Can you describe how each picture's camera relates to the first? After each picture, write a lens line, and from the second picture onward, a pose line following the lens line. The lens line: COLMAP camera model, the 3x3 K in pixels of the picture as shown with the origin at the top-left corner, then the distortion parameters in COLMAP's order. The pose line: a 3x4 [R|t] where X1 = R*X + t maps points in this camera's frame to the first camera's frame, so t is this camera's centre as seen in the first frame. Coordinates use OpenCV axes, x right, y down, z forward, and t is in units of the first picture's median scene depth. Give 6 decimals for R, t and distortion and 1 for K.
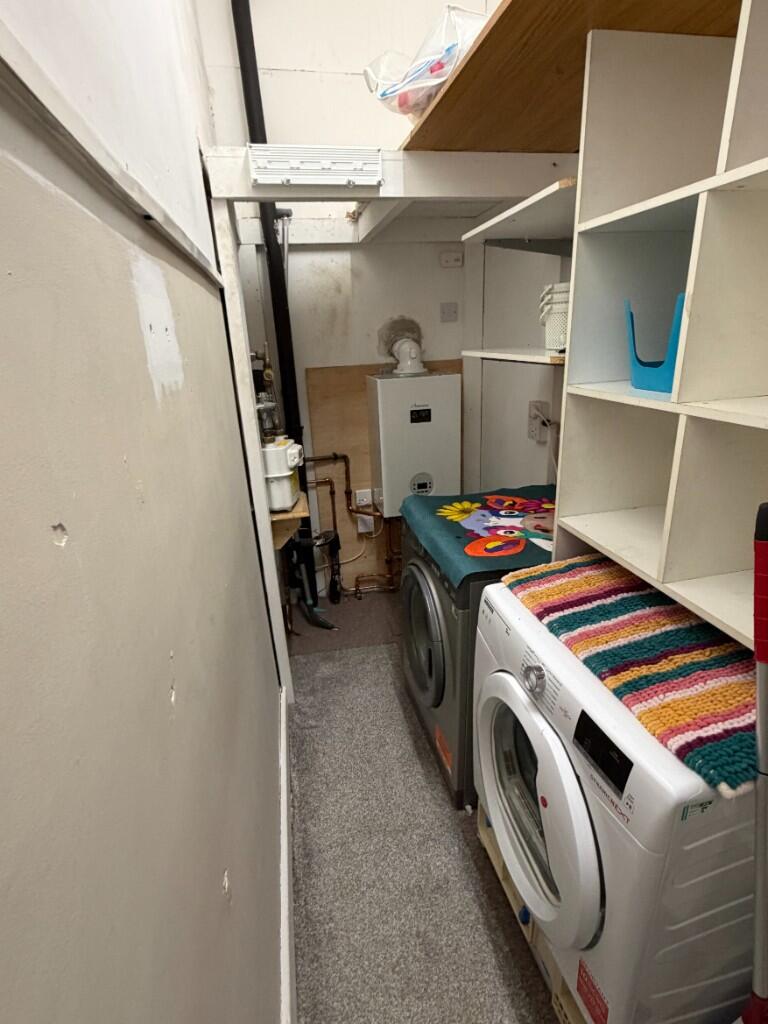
lens RADIAL K [[501.4, 0, 381.7], [0, 501.4, 508.5], [0, 0, 1]] dist [-0.001690, 0.000128]
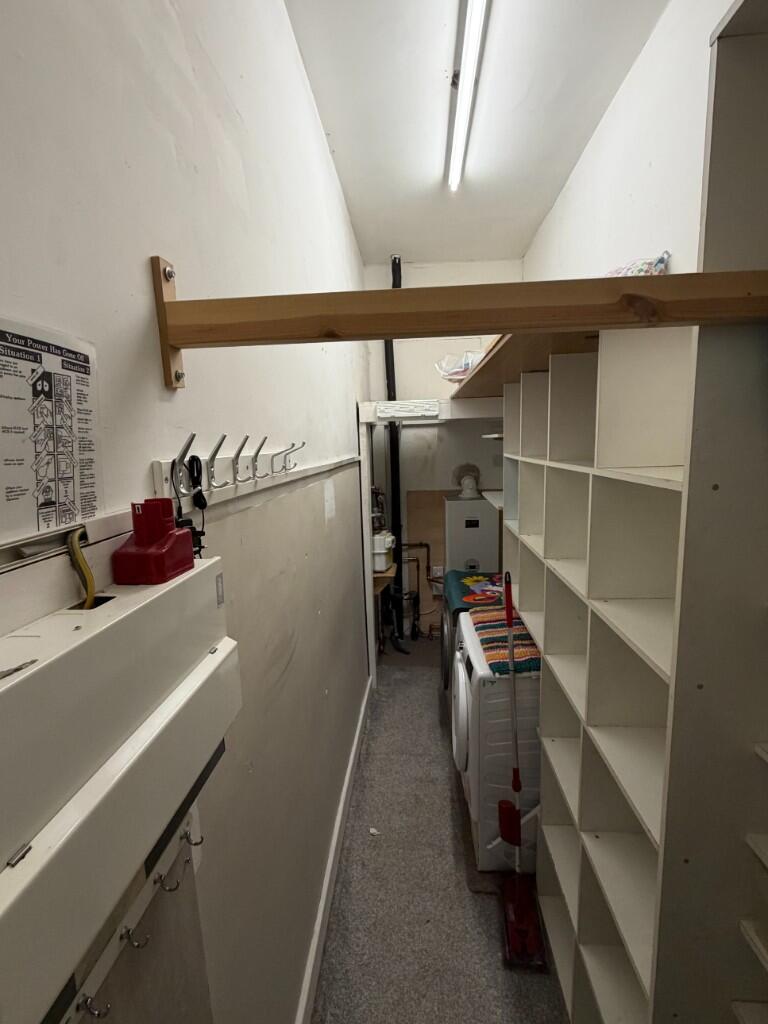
lens RADIAL K [[424.0, 0, 384.4], [0, 424.0, 511.0], [0, 0, 1]] dist [0.000362, 0.000143]
pose [[0.964135, 0.060678, -0.258385, 0.191678], [-0.105307, 0.981064, -0.162553, 0.034738], [0.243628, 0.183932, 0.952268, -0.474616]]
